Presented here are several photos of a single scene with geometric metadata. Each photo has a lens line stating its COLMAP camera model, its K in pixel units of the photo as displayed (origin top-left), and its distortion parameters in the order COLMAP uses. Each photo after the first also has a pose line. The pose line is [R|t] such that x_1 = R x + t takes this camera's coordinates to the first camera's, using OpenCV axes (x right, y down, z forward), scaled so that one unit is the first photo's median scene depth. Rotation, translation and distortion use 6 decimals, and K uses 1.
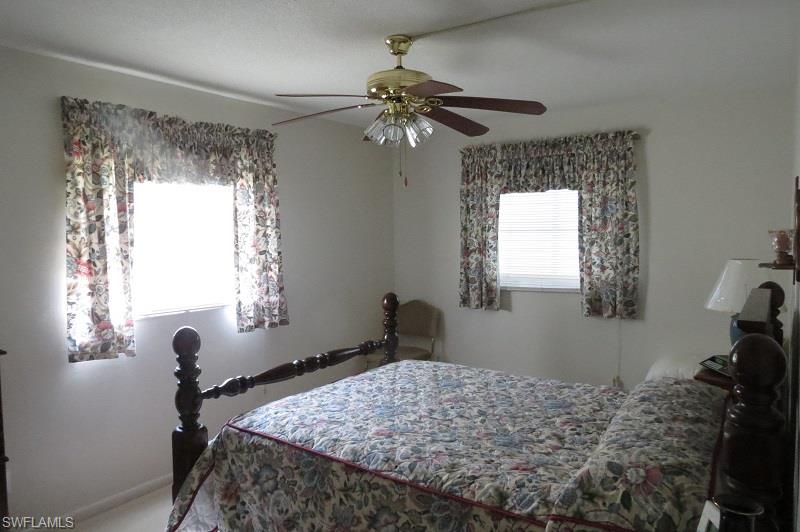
lens RADIAL K [[549.7, 0, 400.0], [0, 549.7, 266.0], [0, 0, 1]] dist [-0.044131, 0.021746]
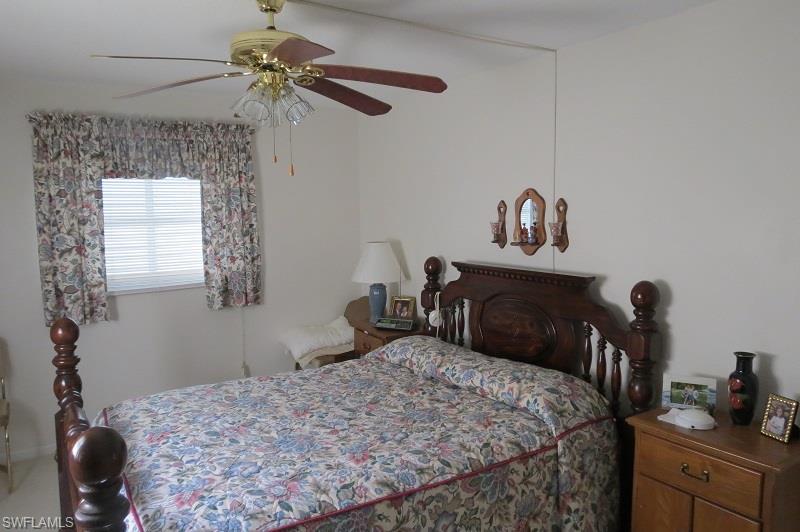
lens RADIAL K [[549.7, 0, 400.0], [0, 549.7, 266.0], [0, 0, 1]] dist [-0.044131, 0.021746]
pose [[0.412283, -0.089527, 0.906646, -0.409033], [0.065347, 0.995503, 0.068586, -0.031708], [-0.908709, 0.030970, 0.416279, 0.295451]]
